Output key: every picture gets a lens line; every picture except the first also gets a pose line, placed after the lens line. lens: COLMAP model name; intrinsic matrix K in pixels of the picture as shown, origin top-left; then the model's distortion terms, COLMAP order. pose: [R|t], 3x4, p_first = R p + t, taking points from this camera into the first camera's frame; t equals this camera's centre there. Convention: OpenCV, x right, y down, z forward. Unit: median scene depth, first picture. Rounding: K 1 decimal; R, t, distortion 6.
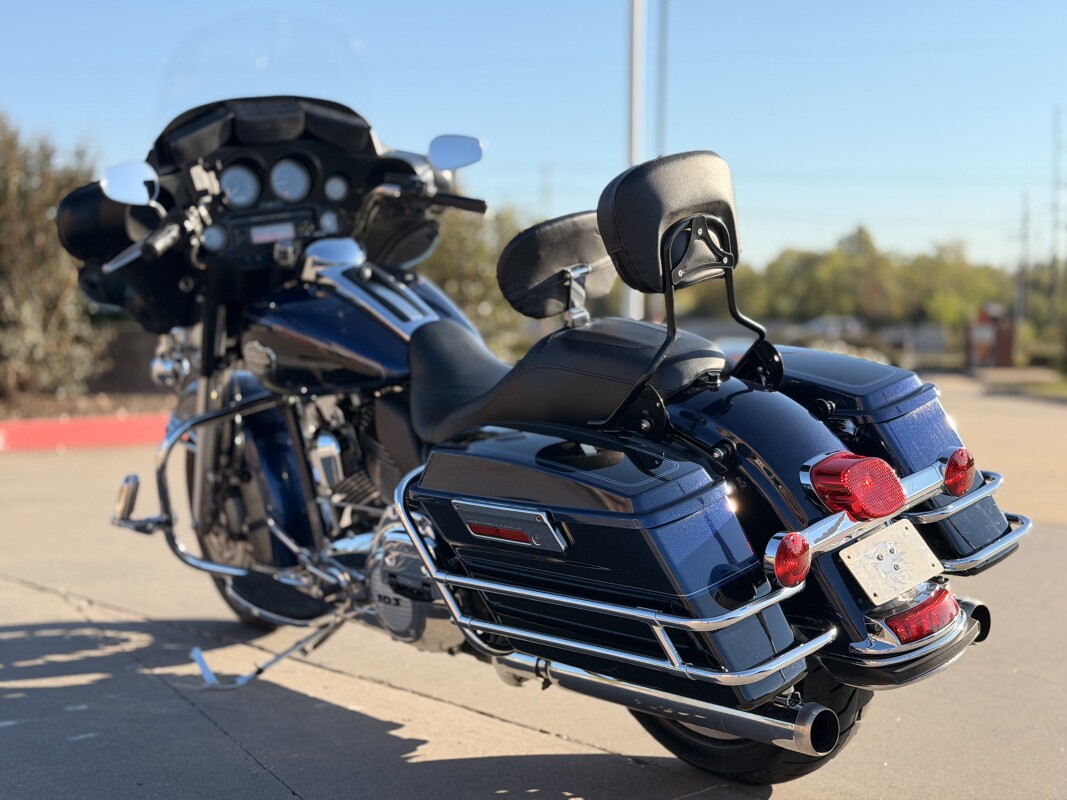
lens RADIAL K [[1479.5, 0, 533.2], [0, 1479.5, 399.2], [0, 0, 1]] dist [0.138279, 0.000000]
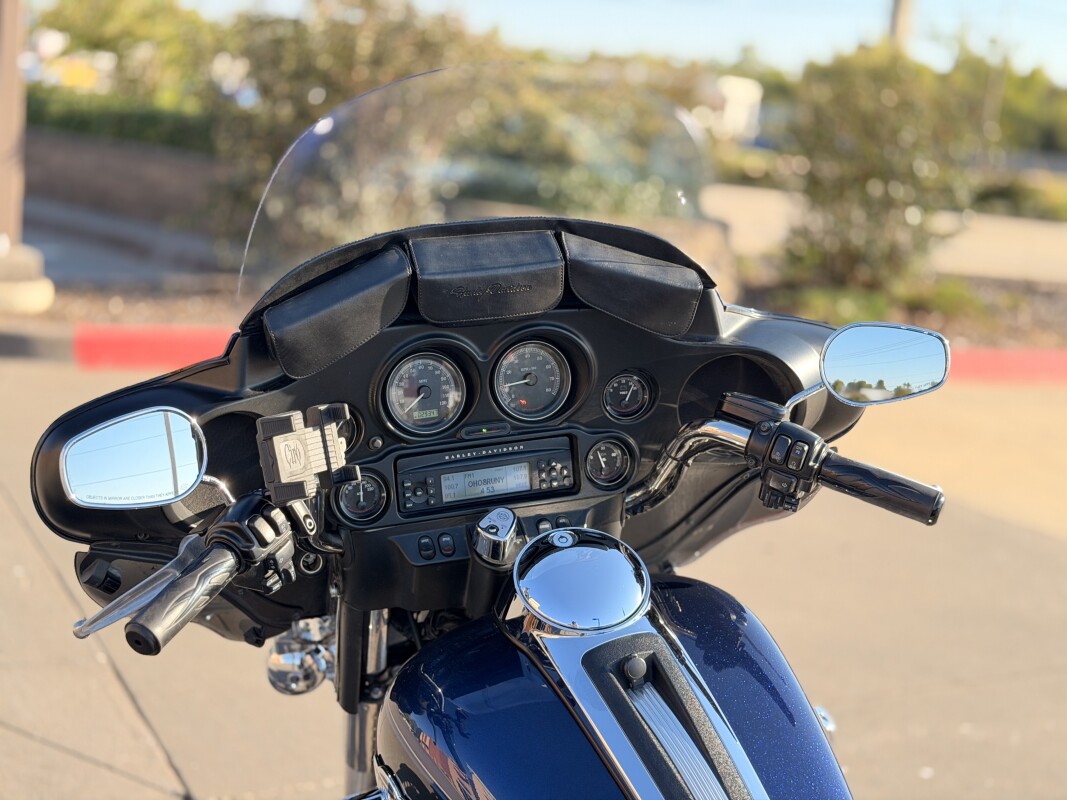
lens RADIAL K [[1479.5, 0, 534.3], [0, 1479.5, 400.9], [0, 0, 1]] dist [0.138279, 0.000000]
pose [[0.957059, 0.146210, -0.250322, -0.040079], [-0.109702, 0.981944, 0.154118, -0.218940], [0.268335, -0.120039, 0.955817, 0.542147]]
